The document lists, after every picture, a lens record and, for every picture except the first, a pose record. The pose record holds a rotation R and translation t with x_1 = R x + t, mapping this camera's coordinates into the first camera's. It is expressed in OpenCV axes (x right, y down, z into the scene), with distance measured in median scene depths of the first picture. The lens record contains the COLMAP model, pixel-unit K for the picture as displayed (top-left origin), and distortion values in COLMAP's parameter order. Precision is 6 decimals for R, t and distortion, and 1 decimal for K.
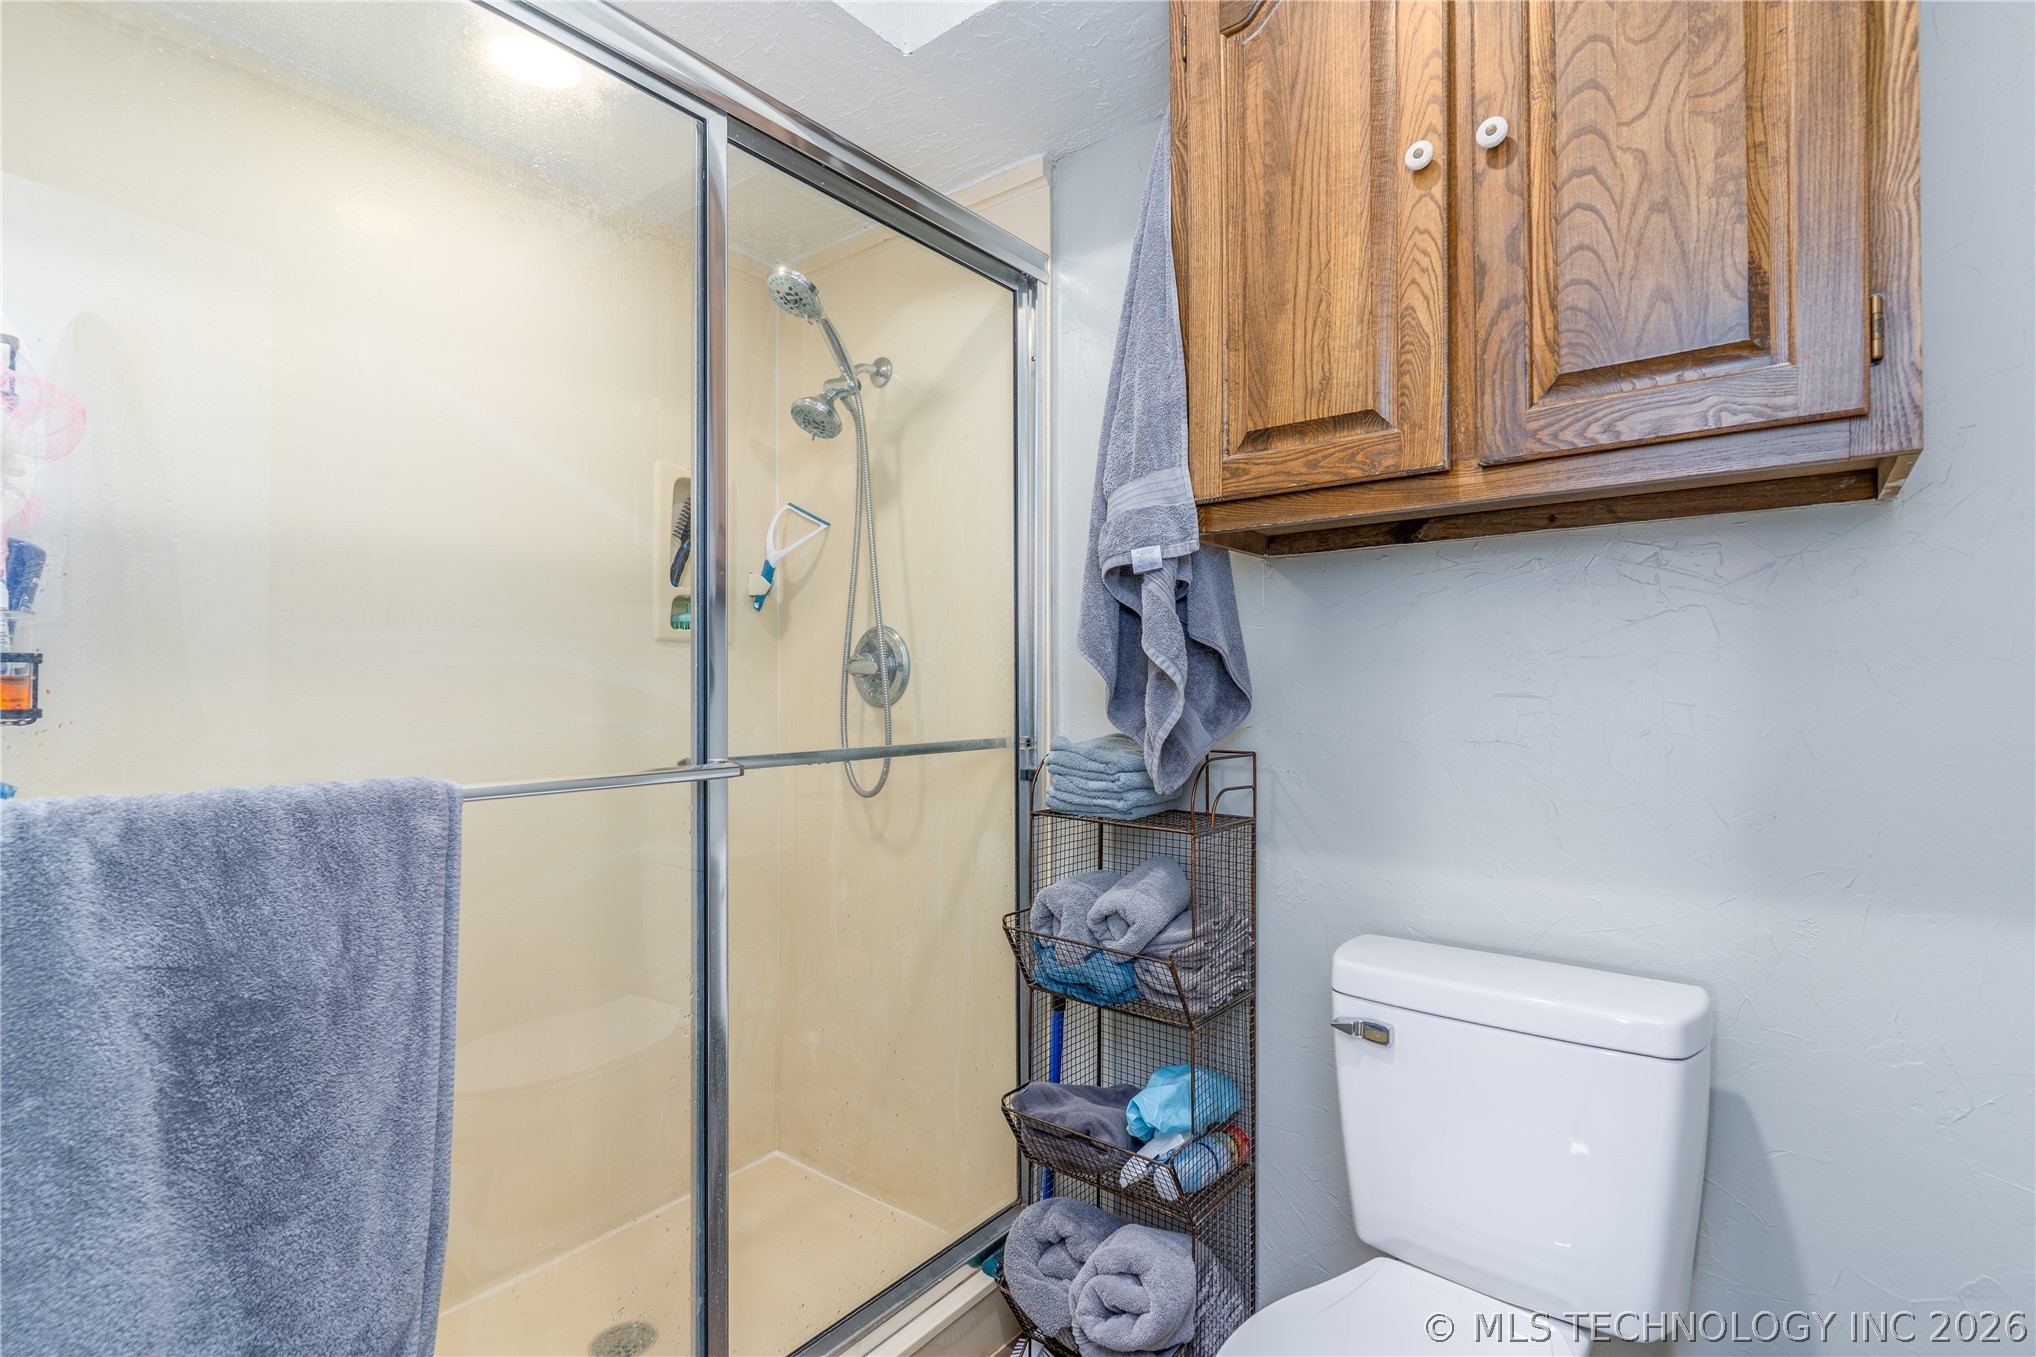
lens RADIAL K [[971.3, 0, 1024.7], [0, 971.3, 663.7], [0, 0, 1]] dist [-0.001498, 0.000192]
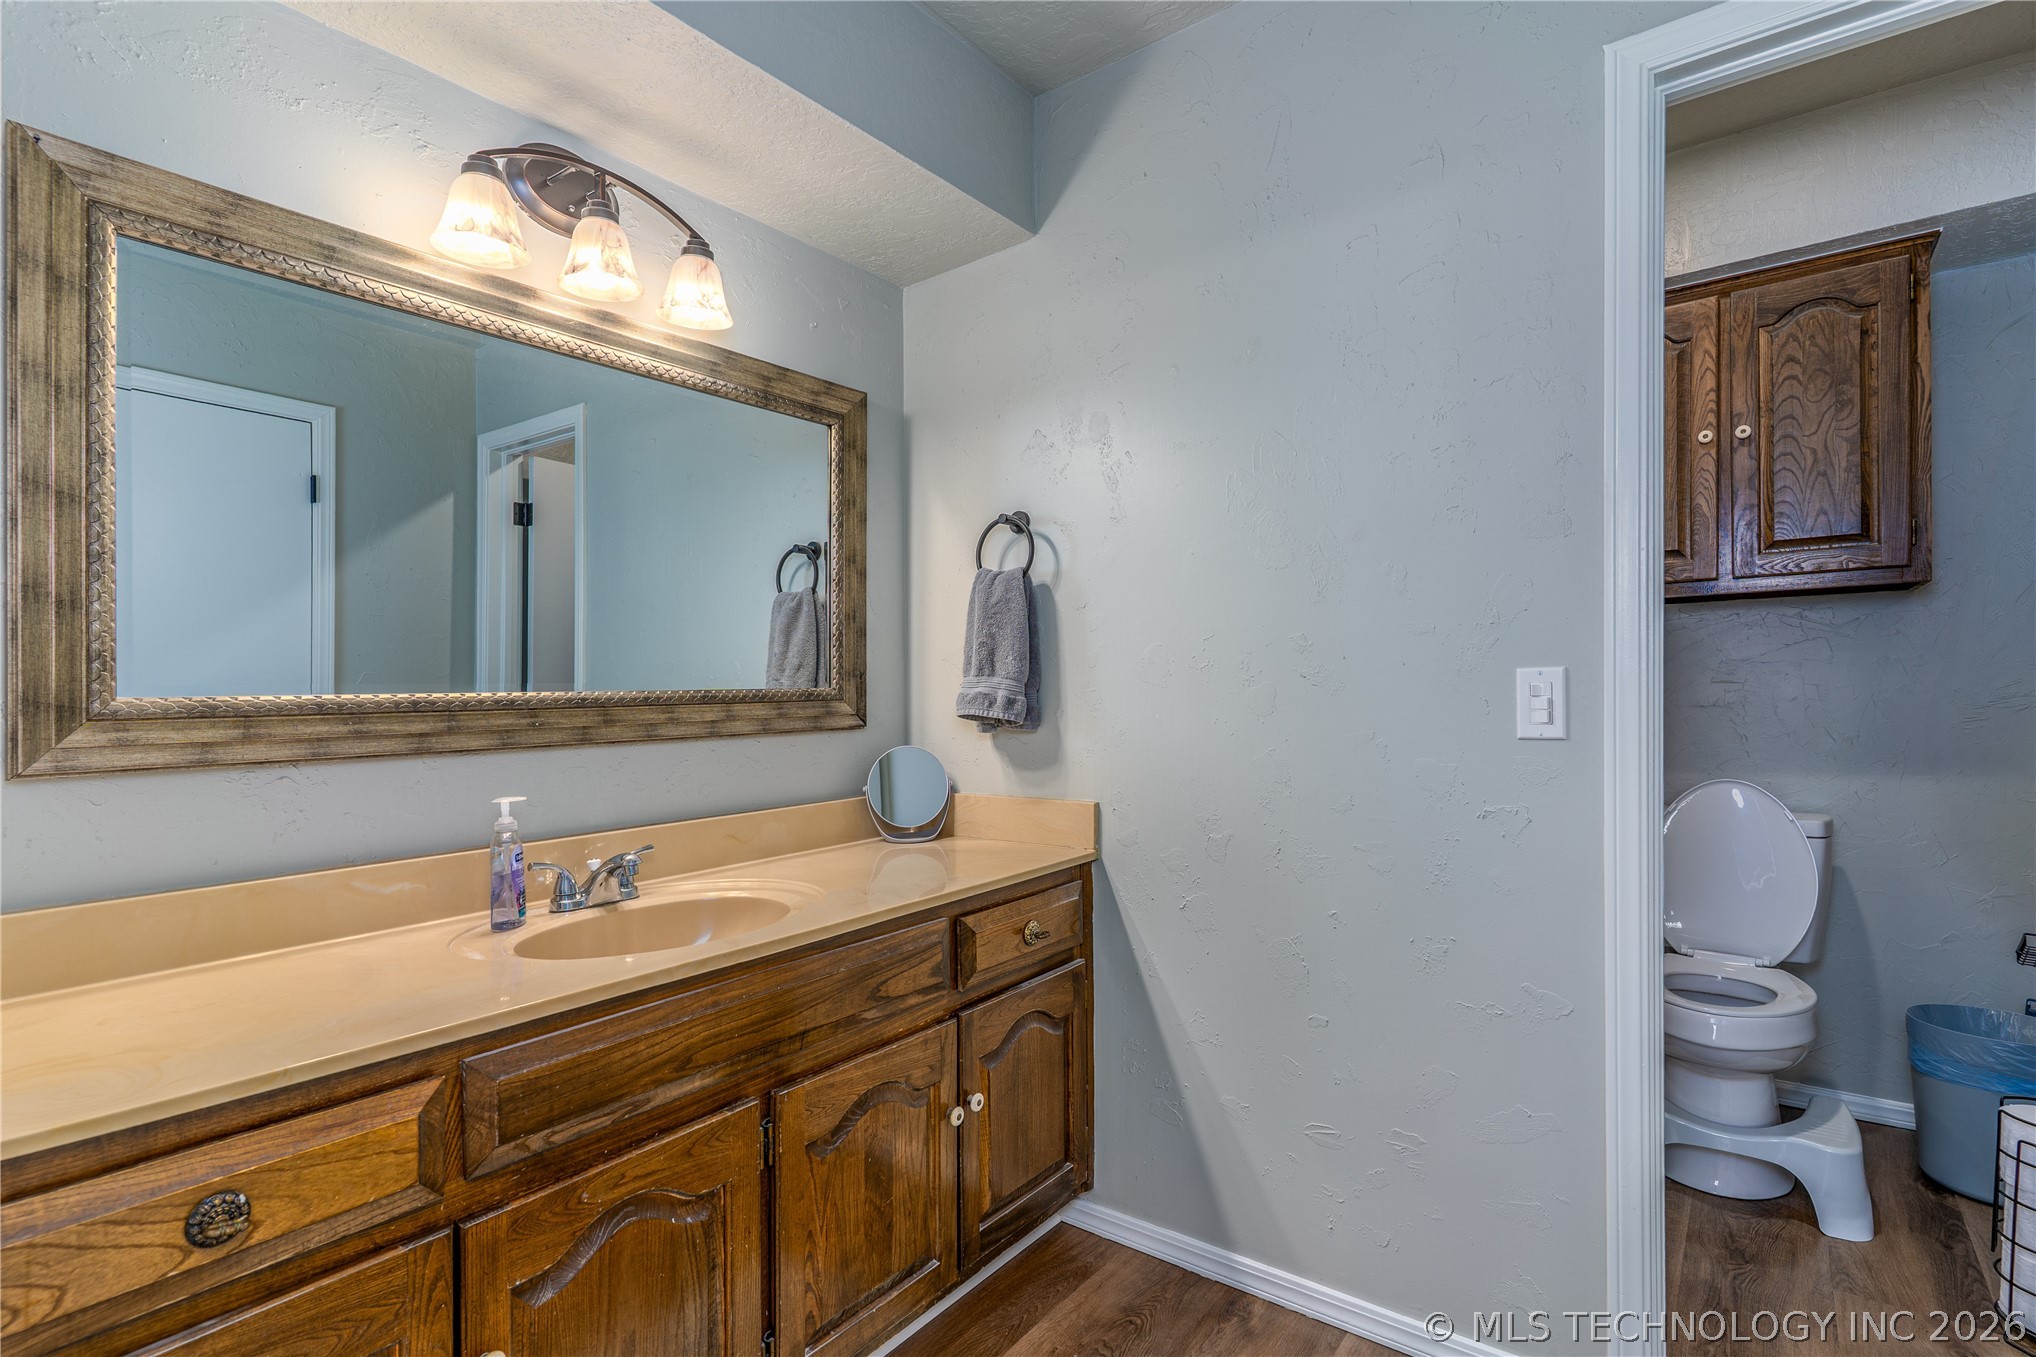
lens RADIAL K [[971.3, 0, 1016.3], [0, 971.3, 688.7], [0, 0, 1]] dist [-0.001498, 0.000192]
pose [[0.999998, -0.001835, -0.001056, -1.298492], [0.001851, 0.999872, 0.015872, 0.016701], [0.001027, -0.015874, 0.999873, -1.368666]]
